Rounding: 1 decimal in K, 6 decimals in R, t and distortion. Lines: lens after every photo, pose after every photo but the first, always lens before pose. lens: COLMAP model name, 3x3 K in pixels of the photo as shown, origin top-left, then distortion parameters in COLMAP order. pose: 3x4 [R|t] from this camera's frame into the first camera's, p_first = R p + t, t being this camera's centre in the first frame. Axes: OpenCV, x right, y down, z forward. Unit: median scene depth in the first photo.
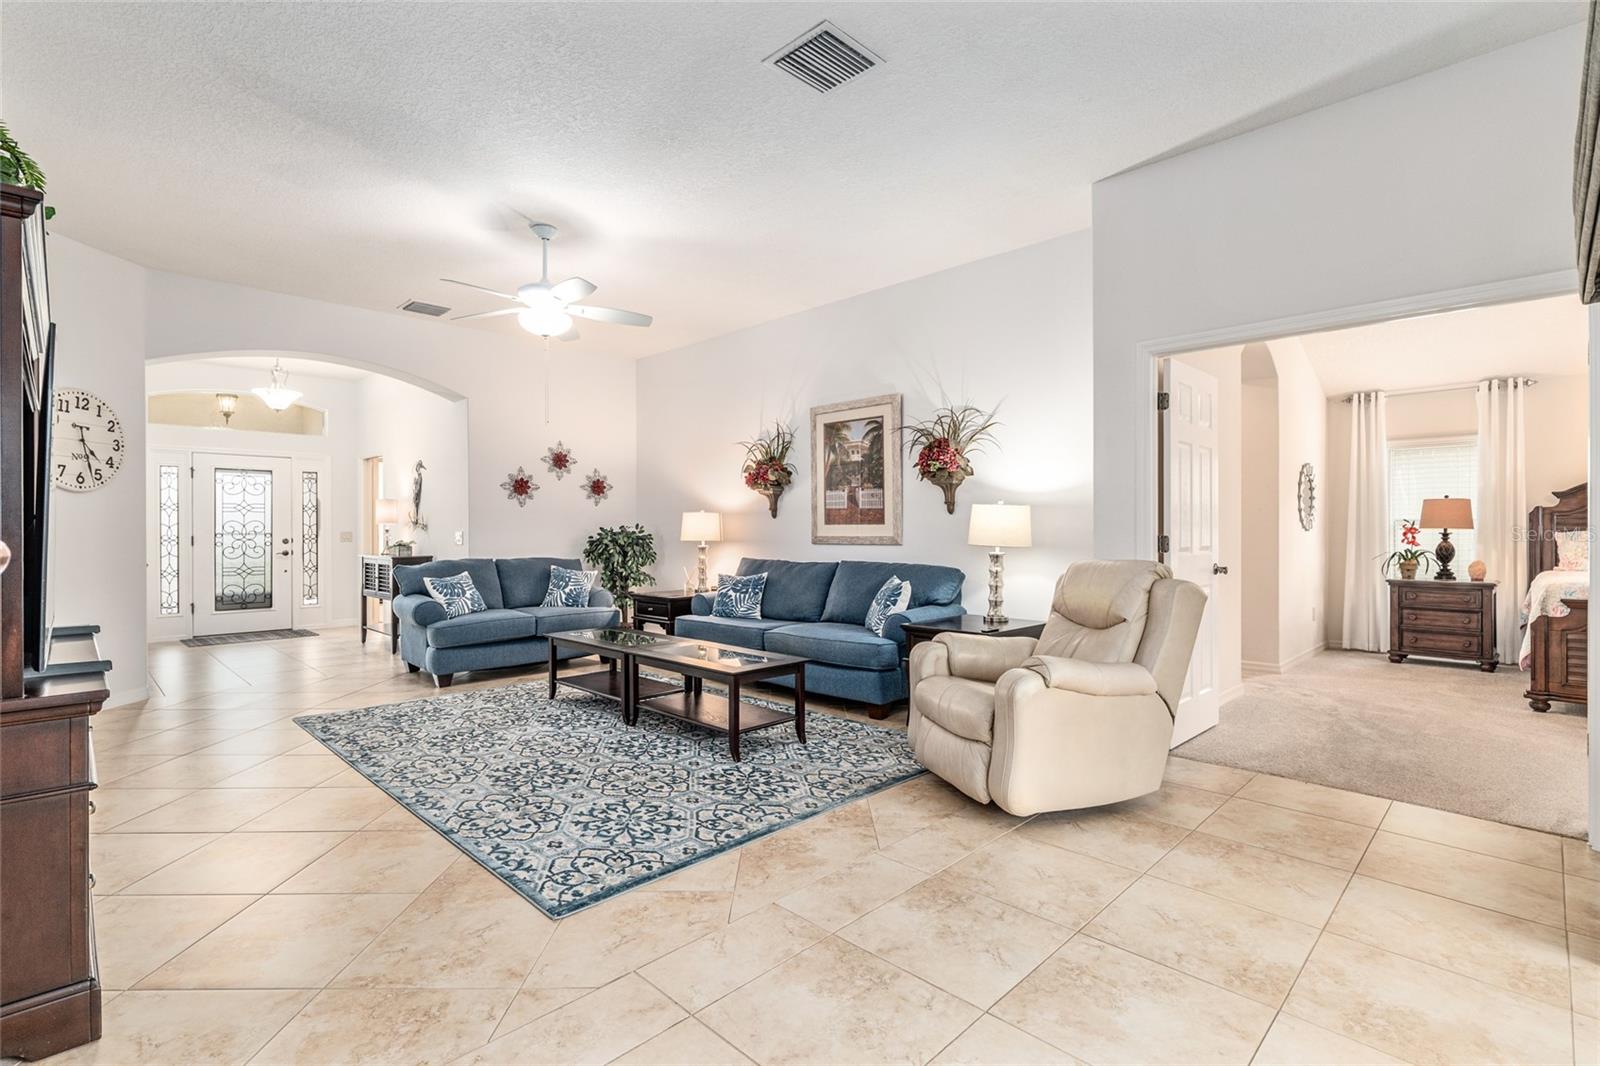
lens RADIAL K [[753.9, 0, 800.0], [0, 753.9, 533.0], [0, 0, 1]] dist [-0.001743, -0.000364]
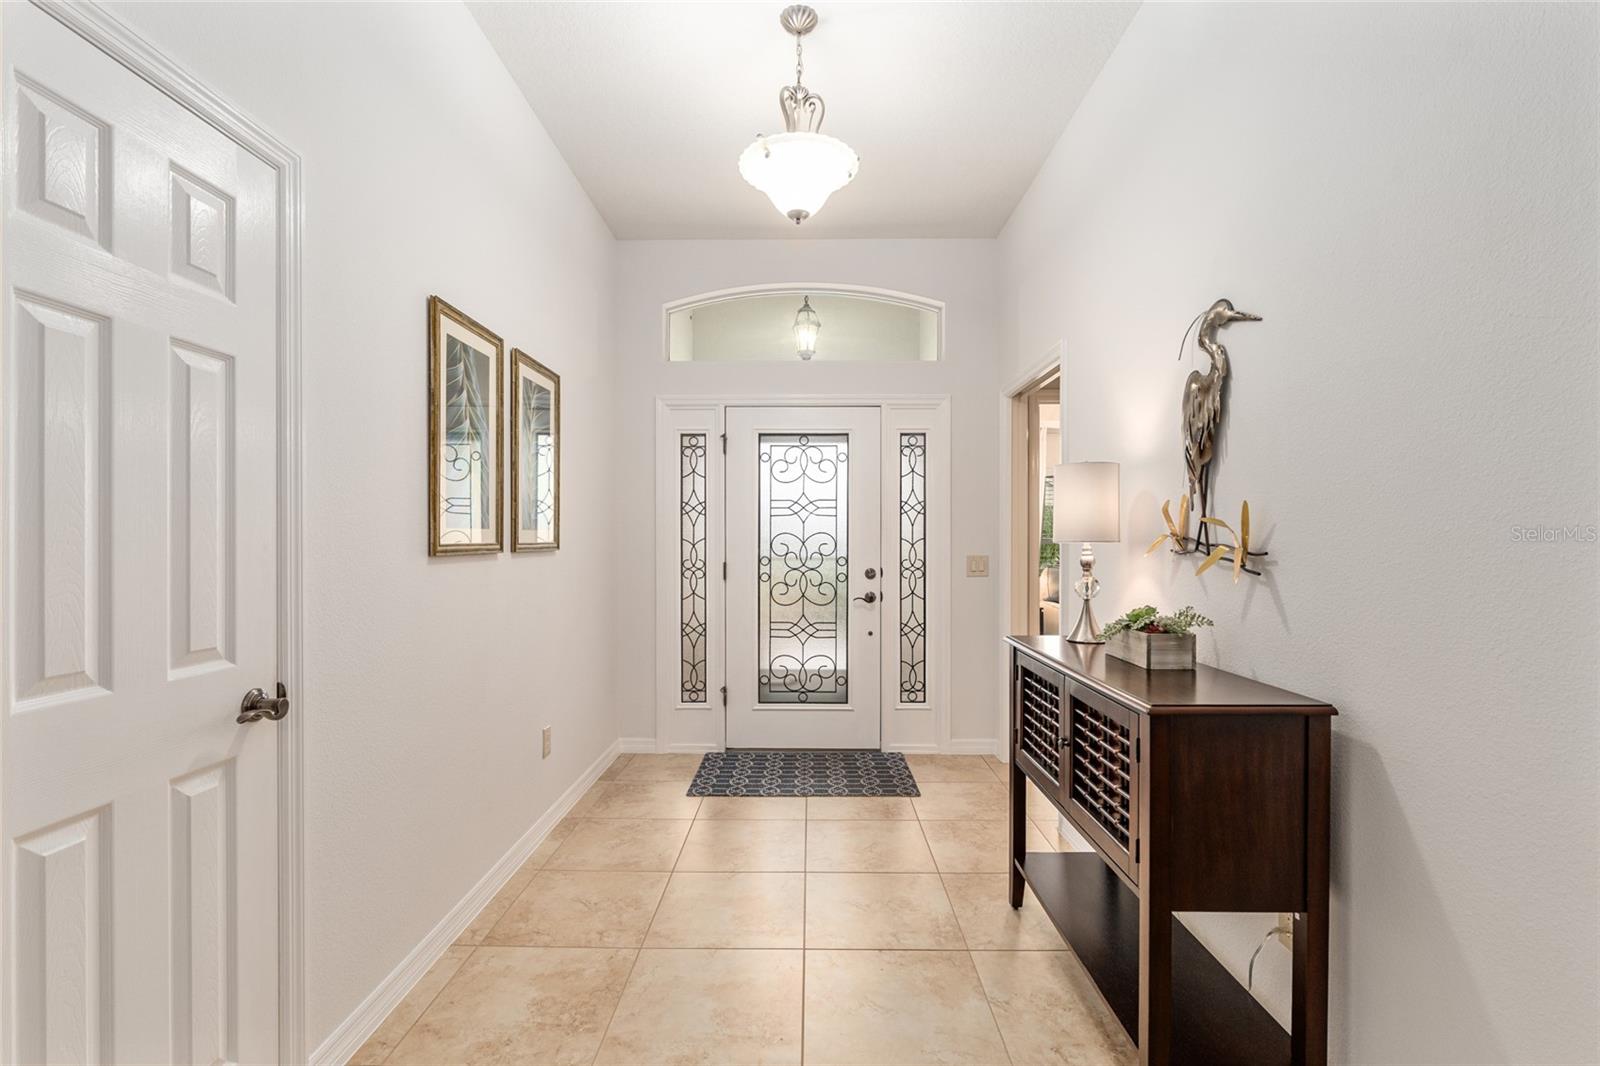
lens RADIAL K [[701.6, 0, 800.0], [0, 701.6, 533.0], [0, 0, 1]] dist [0.000422, 0.000014]
pose [[0.693072, -0.001107, -0.720867, -0.390580], [-0.007036, 0.999941, -0.008300, -0.012051], [0.720834, 0.010824, 0.693023, 0.662467]]
